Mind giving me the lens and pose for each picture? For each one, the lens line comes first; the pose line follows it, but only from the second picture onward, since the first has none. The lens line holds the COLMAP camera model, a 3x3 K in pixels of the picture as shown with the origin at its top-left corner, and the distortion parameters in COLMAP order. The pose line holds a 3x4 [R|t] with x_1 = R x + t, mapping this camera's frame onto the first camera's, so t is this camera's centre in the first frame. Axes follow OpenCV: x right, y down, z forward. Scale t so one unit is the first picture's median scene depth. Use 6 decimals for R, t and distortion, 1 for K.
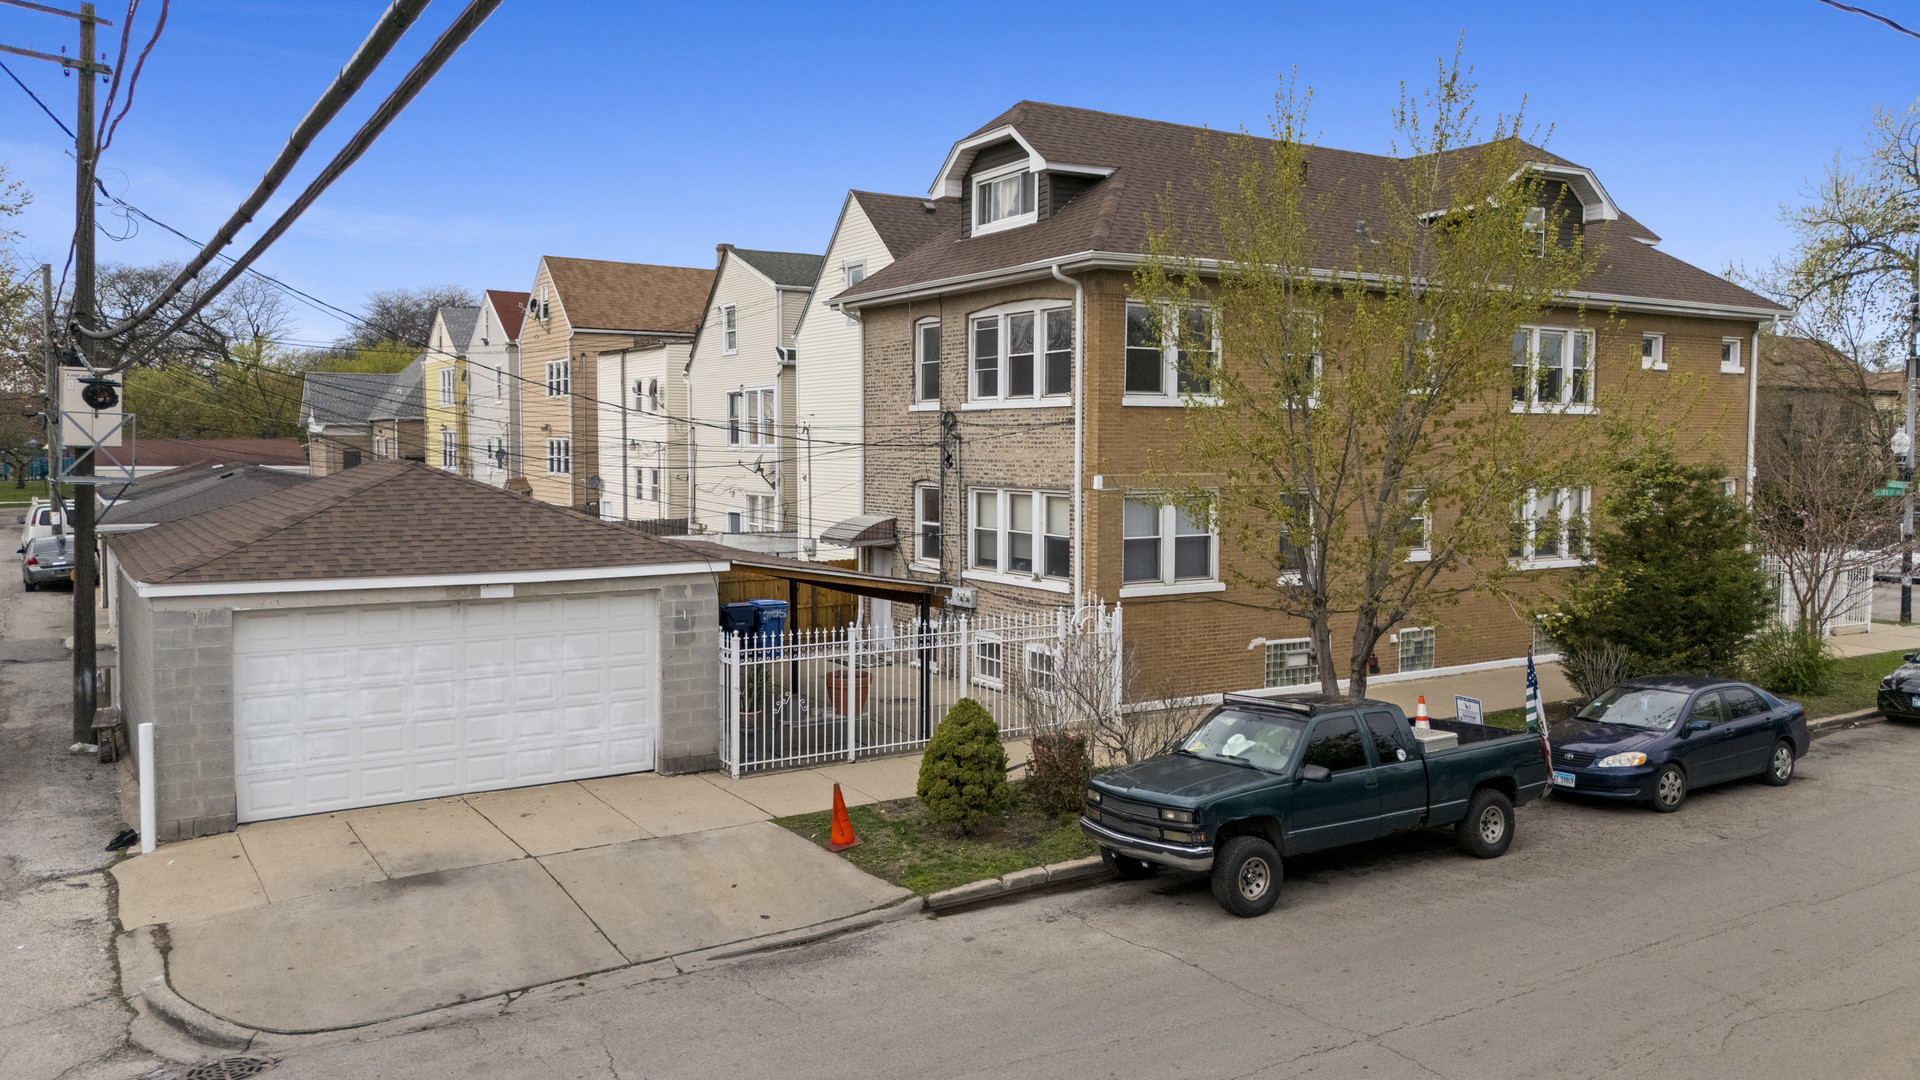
lens RADIAL K [[1422.5, 0, 950.2], [0, 1422.5, 519.2], [0, 0, 1]] dist [0.076740, -0.082001]
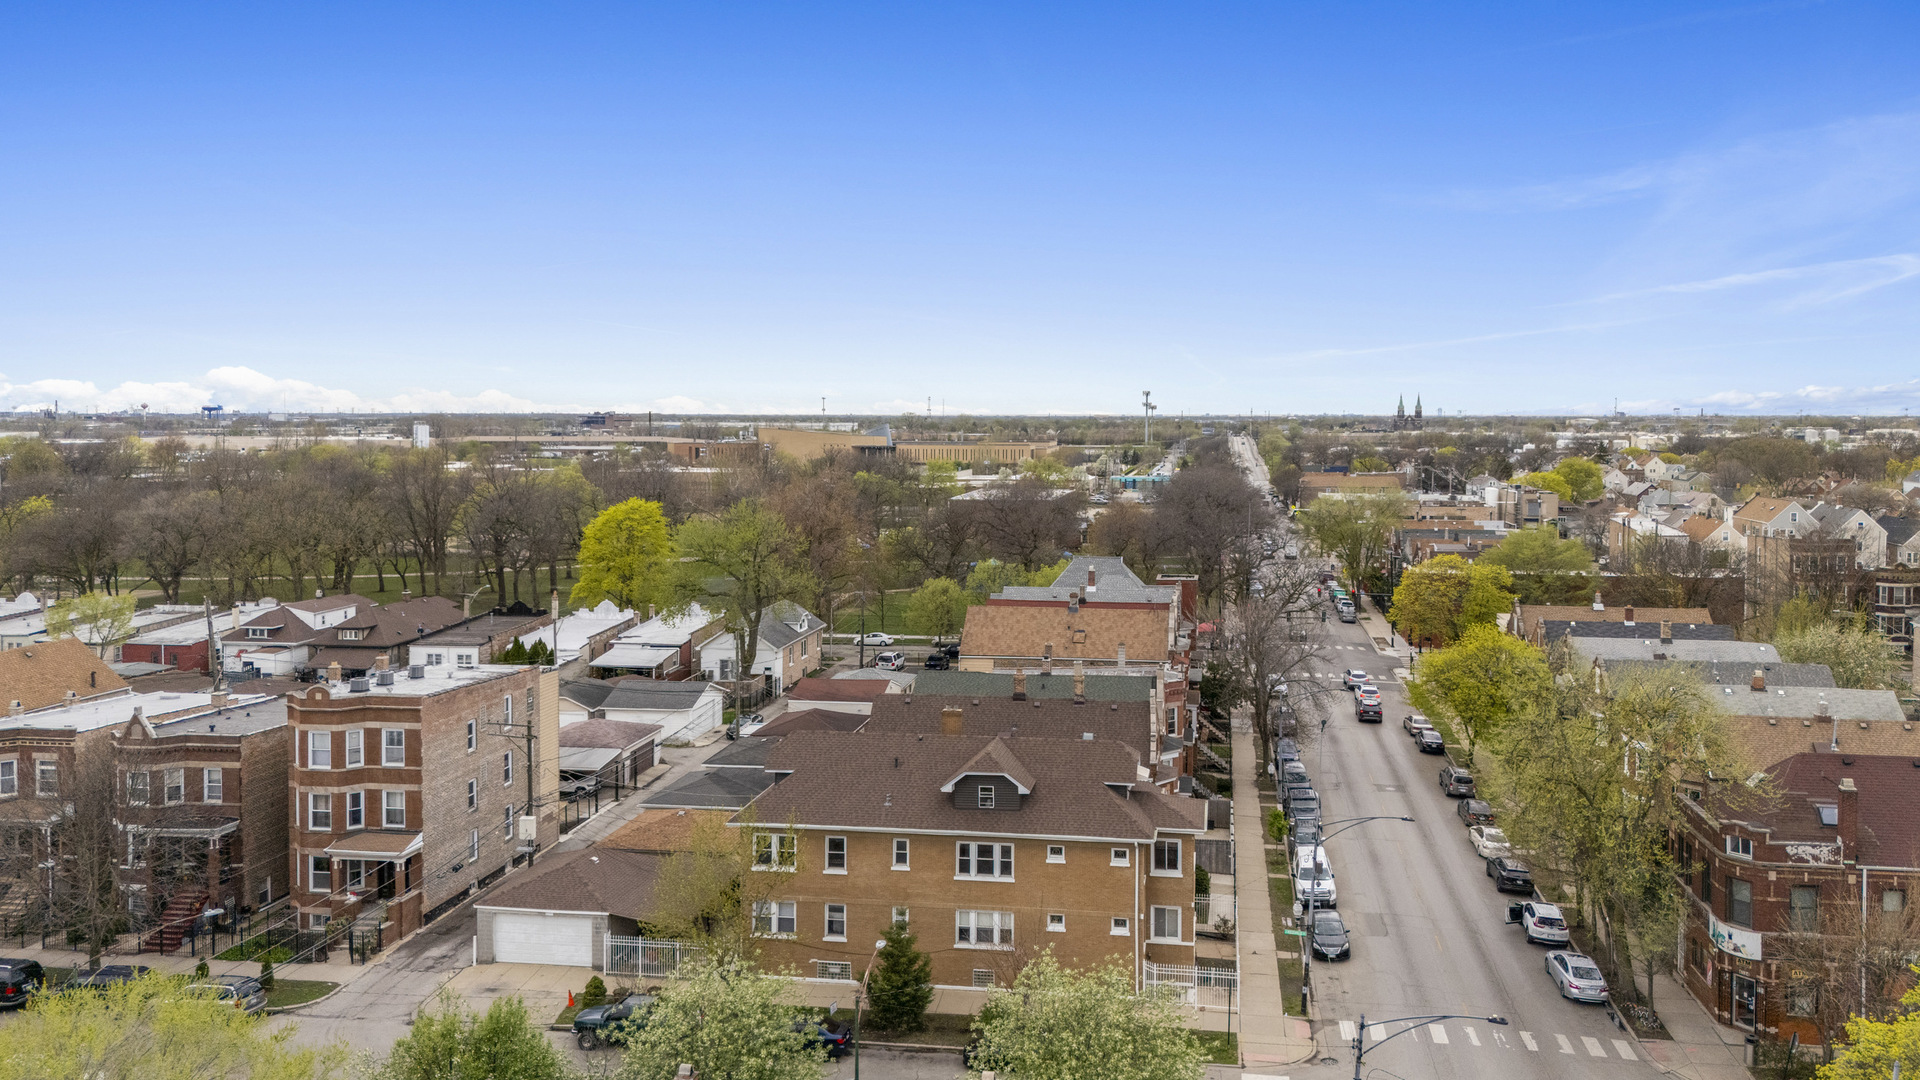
lens RADIAL K [[1410.7, 0, 1018.3], [0, 1410.7, 437.9], [0, 0, 1]] dist [0.039026, -0.004823]
pose [[0.762096, 0.008130, -0.647413, 2.203202], [-0.034652, 0.999000, -0.028245, -0.824566], [0.646536, 0.043960, 0.761616, -0.823282]]
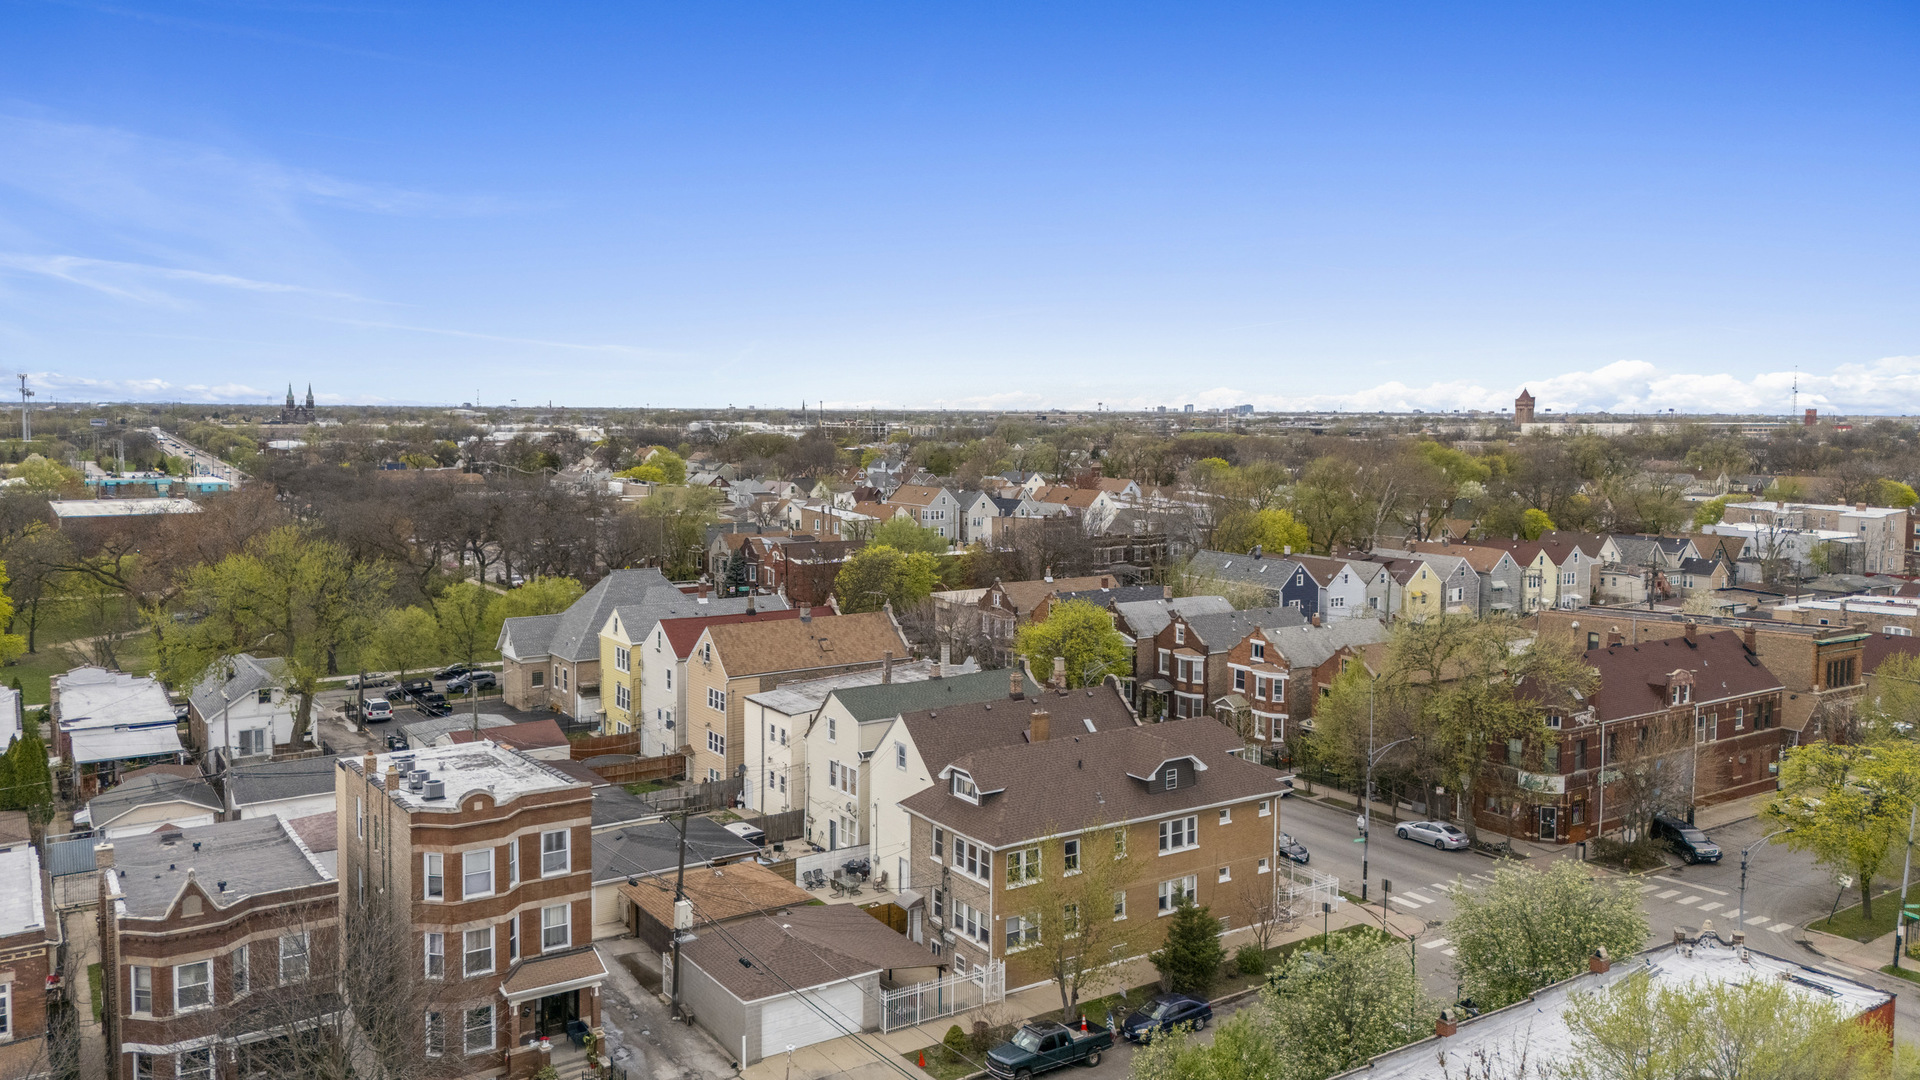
lens RADIAL K [[1422.5, 0, 950.2], [0, 1422.5, 519.2], [0, 0, 1]] dist [0.076740, -0.082001]
pose [[0.999755, 0.002266, 0.022036, -0.056313], [-0.002741, 0.999763, 0.021578, -0.833511], [-0.021982, -0.021633, 0.999524, -1.775714]]
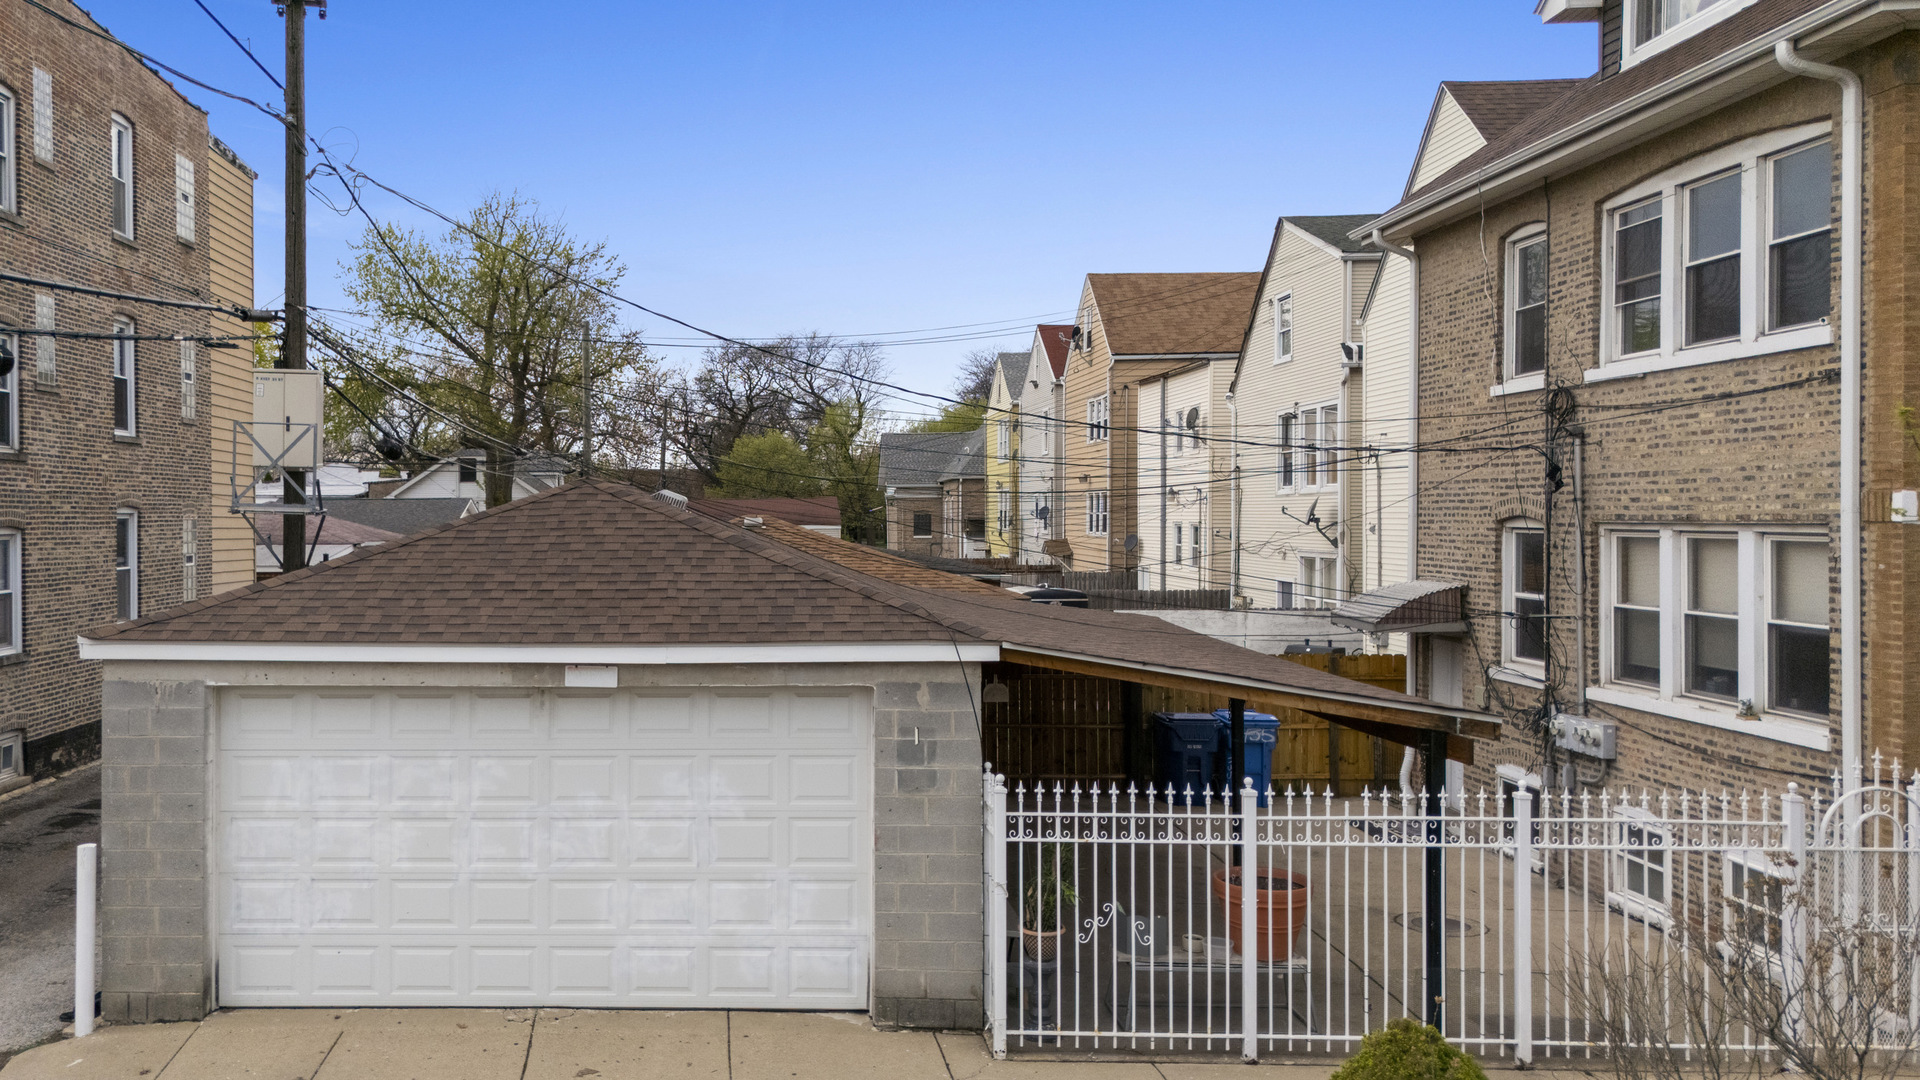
lens RADIAL K [[1504.3, 0, 705.1], [0, 1504.3, 522.5], [0, 0, 1]] dist [0.068981, -0.044162]
pose [[0.829223, -0.003090, -0.558909, 0.056934], [-0.024282, 0.998841, -0.041548, 0.007600], [0.558390, 0.048024, 0.828188, 0.357379]]
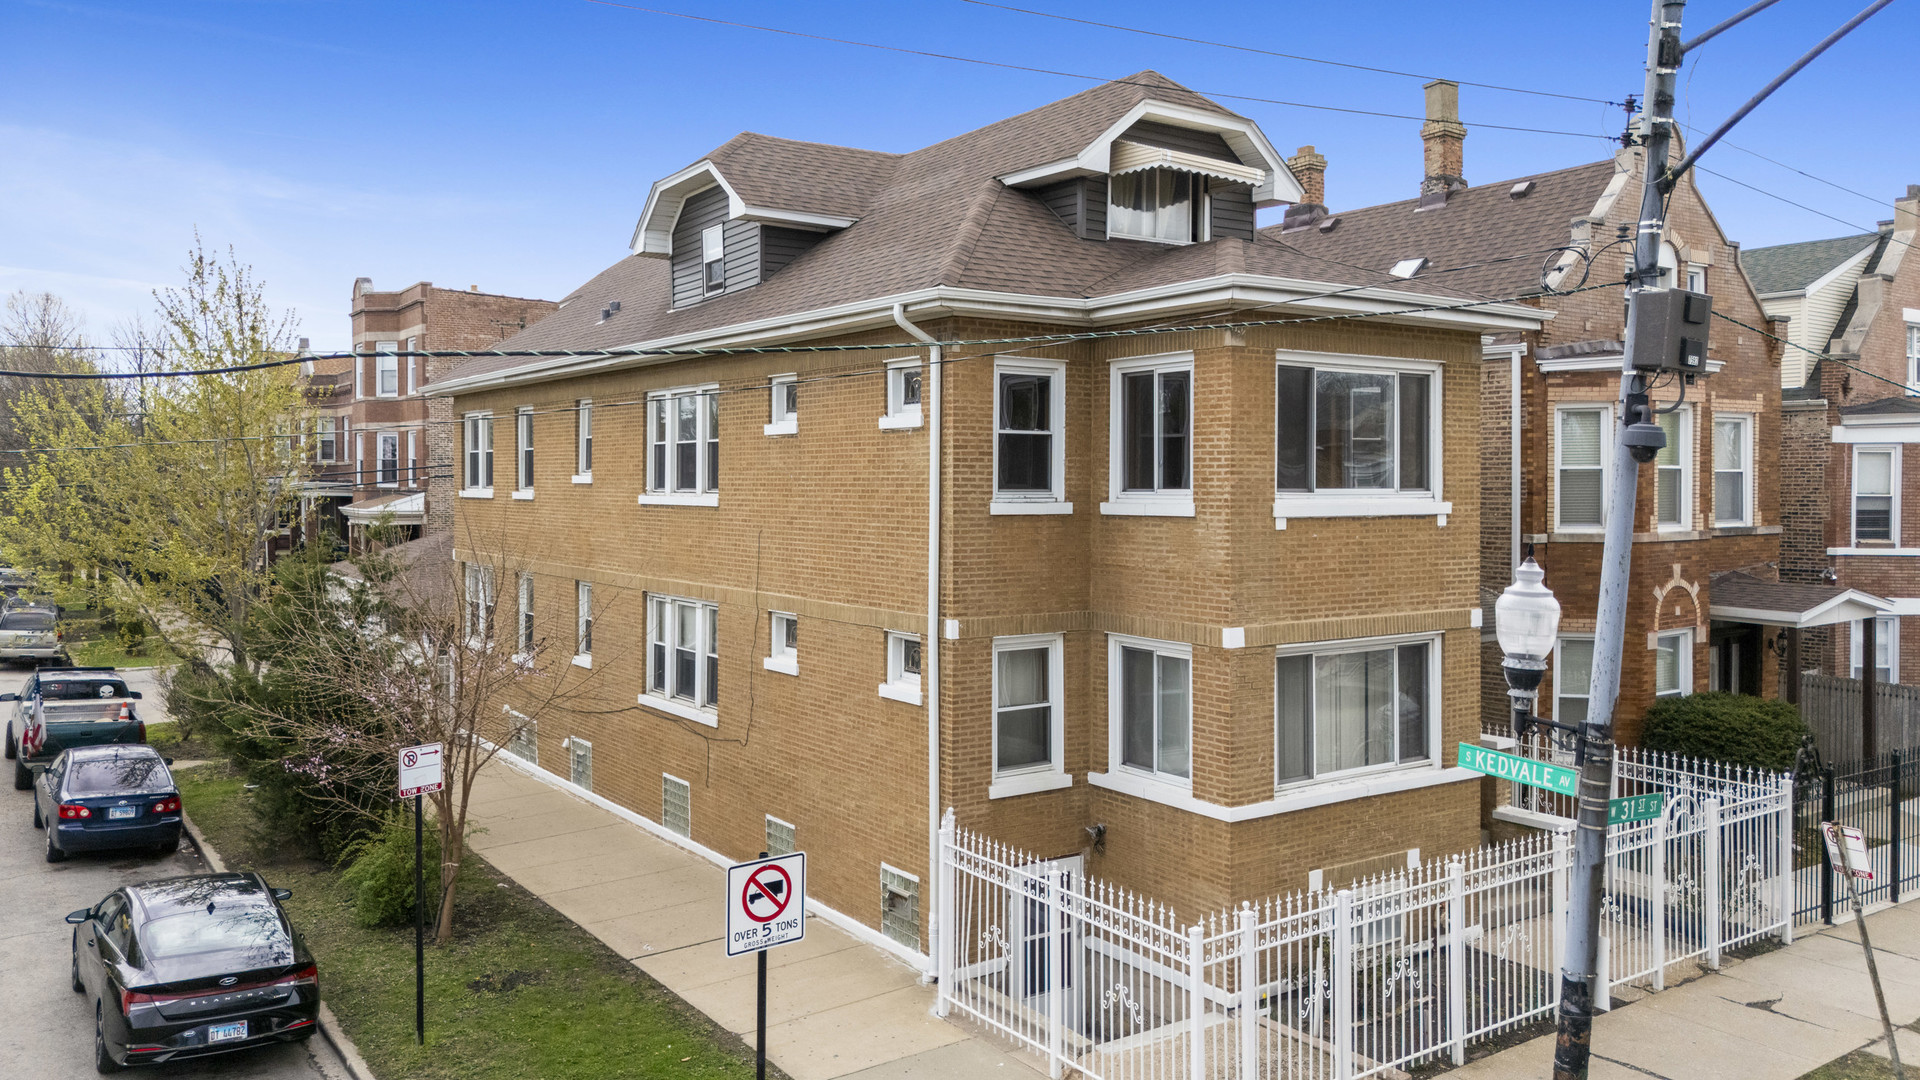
lens RADIAL K [[1424.9, 0, 964.3], [0, 1424.9, 481.2], [0, 0, 1]] dist [0.032843, -0.002508]
pose [[0.054189, -0.002118, -0.998528, 1.343305], [-0.054441, 0.998504, -0.005073, -0.104097], [0.997046, 0.054636, 0.053992, 1.272898]]
